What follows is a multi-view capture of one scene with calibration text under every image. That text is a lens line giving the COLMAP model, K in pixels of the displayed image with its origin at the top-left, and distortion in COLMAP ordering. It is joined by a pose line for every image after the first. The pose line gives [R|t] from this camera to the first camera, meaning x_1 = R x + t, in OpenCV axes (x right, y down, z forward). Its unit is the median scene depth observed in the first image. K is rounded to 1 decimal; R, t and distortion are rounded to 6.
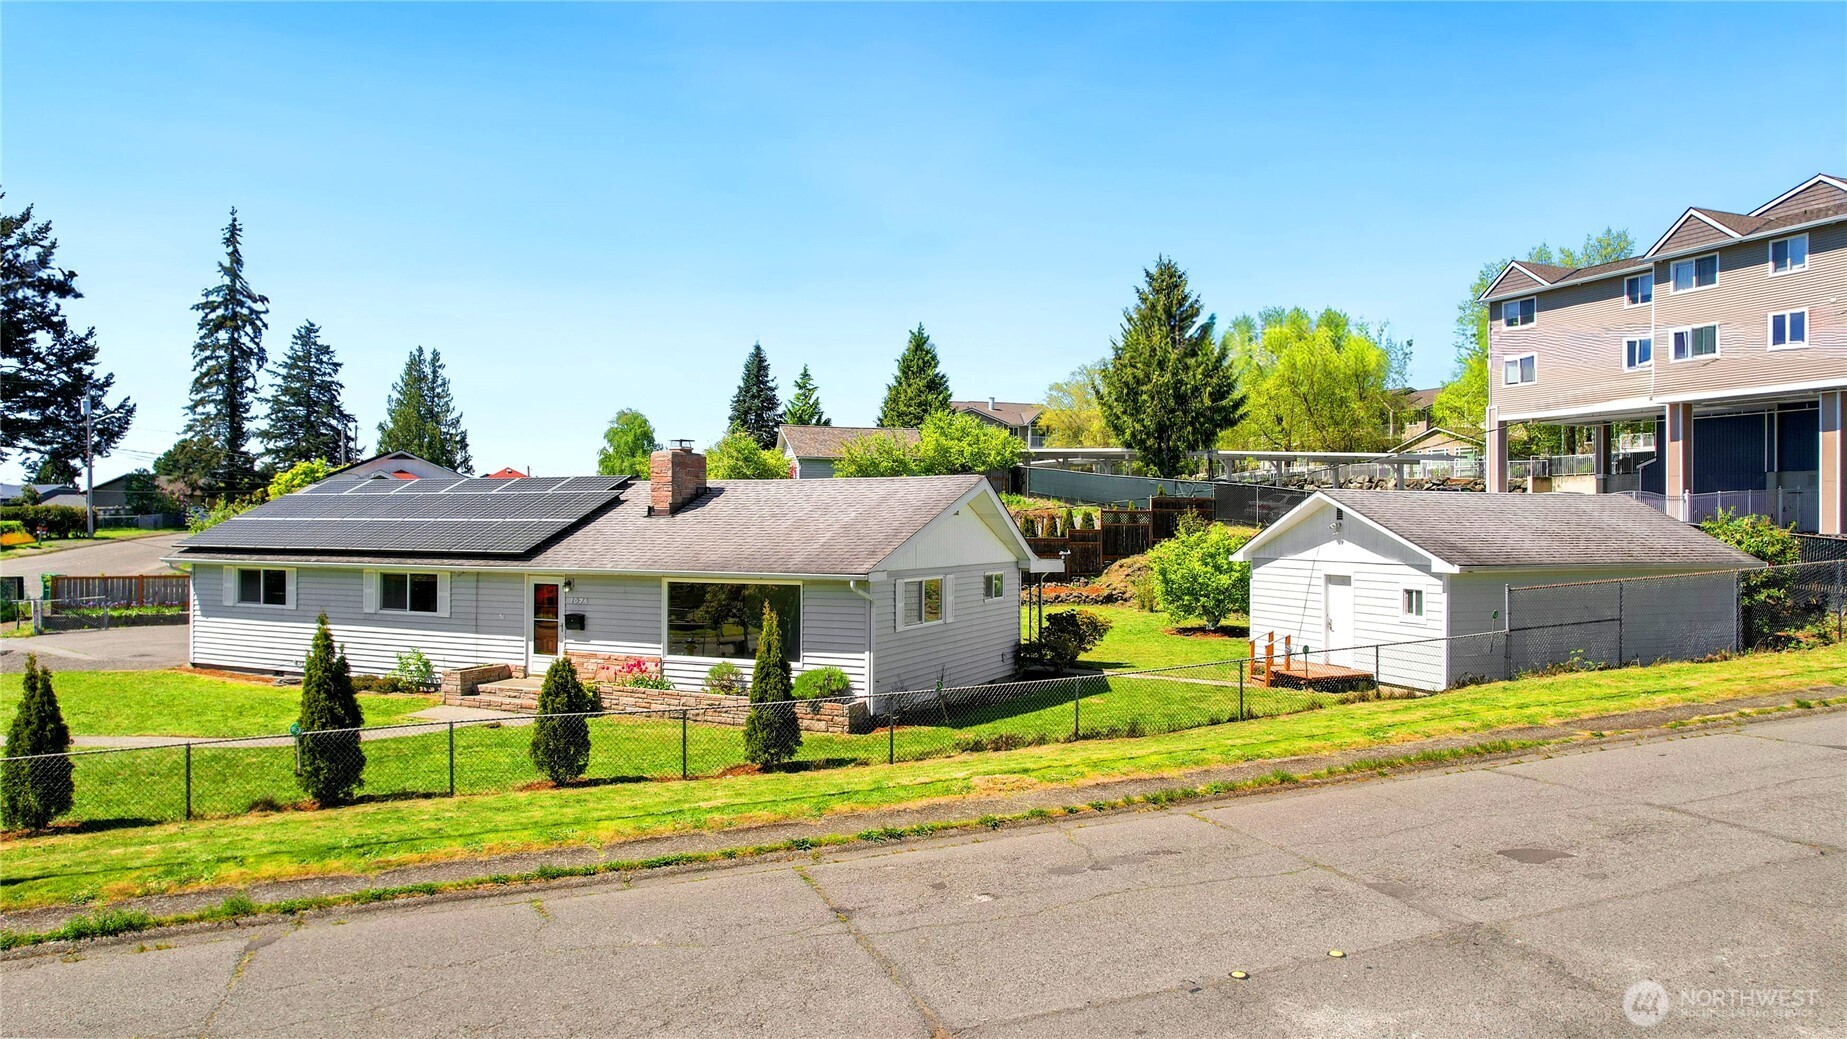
lens RADIAL K [[1212.1, 0, 931.6], [0, 1212.1, 525.2], [0, 0, 1]] dist [-0.073522, 0.053750]
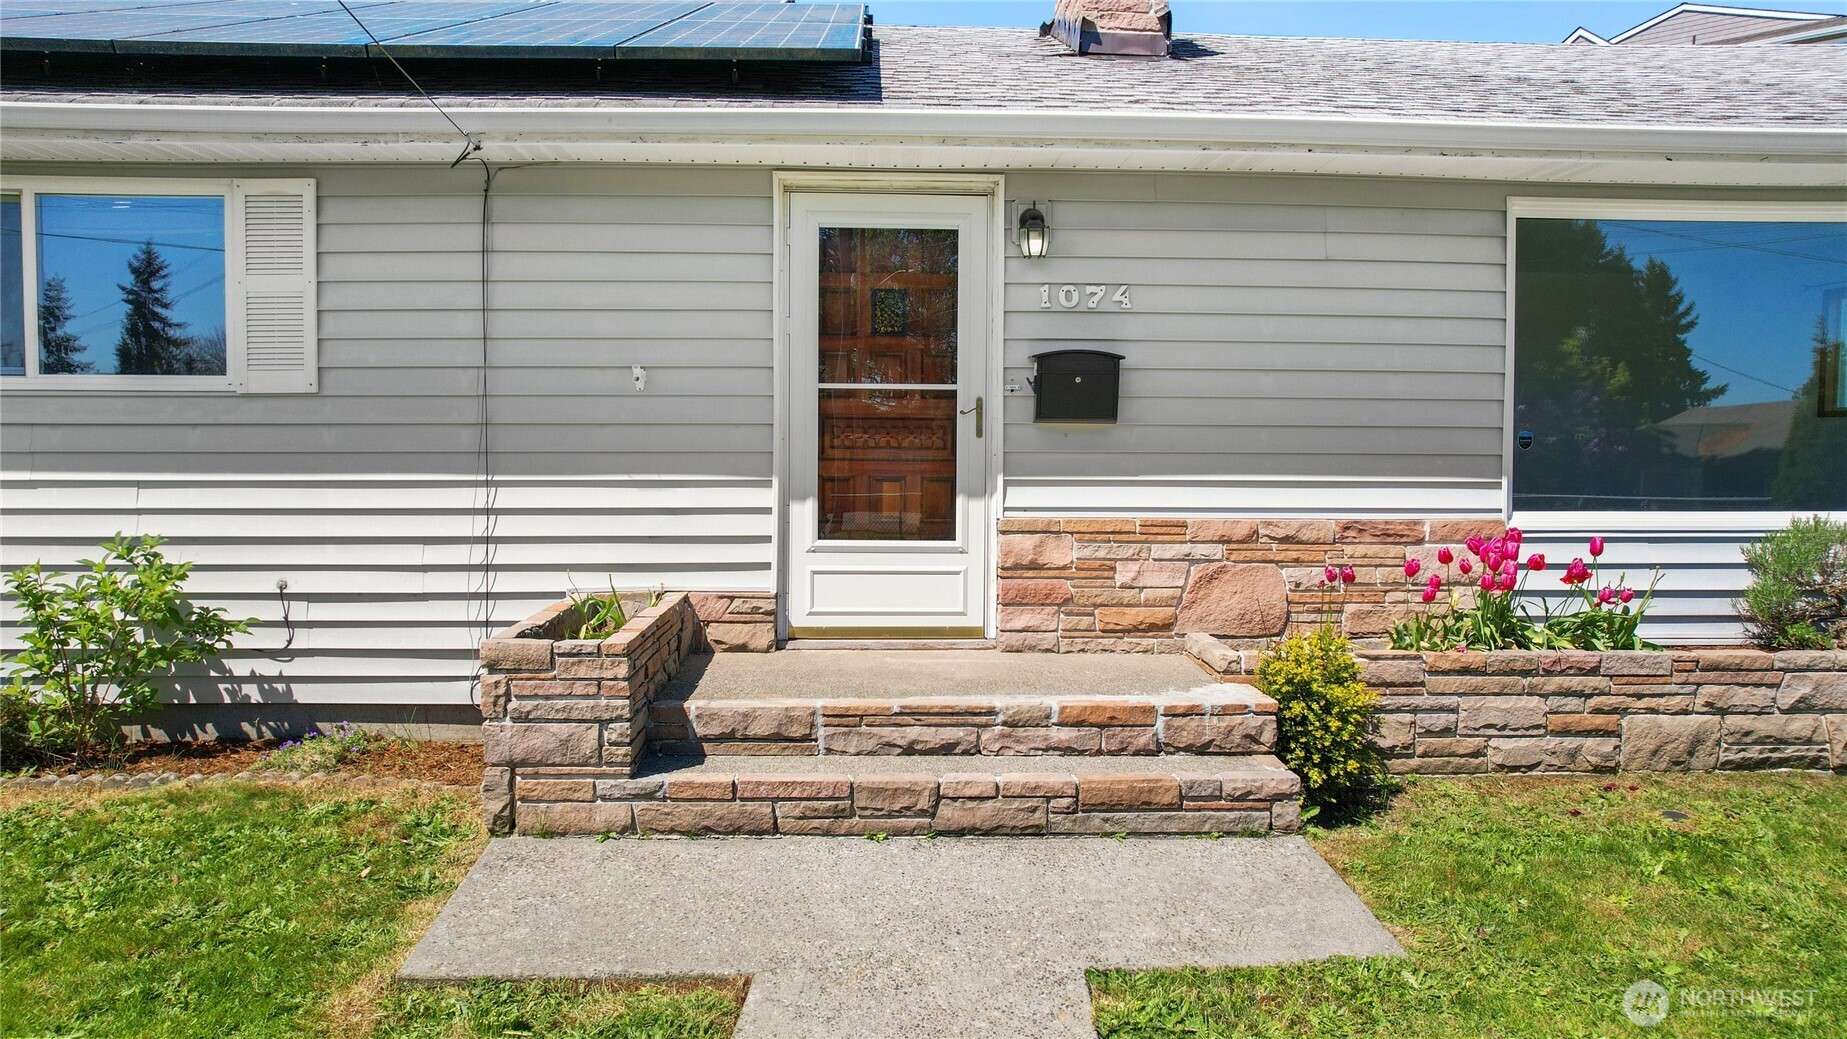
lens RADIAL K [[1212.1, 0, 931.6], [0, 1212.1, 525.2], [0, 0, 1]] dist [-0.073522, 0.053750]
pose [[0.894328, -0.030353, 0.446381, -0.484696], [-0.001539, 0.997482, 0.070909, 0.103405], [-0.447409, -0.064103, 0.892029, 0.923757]]
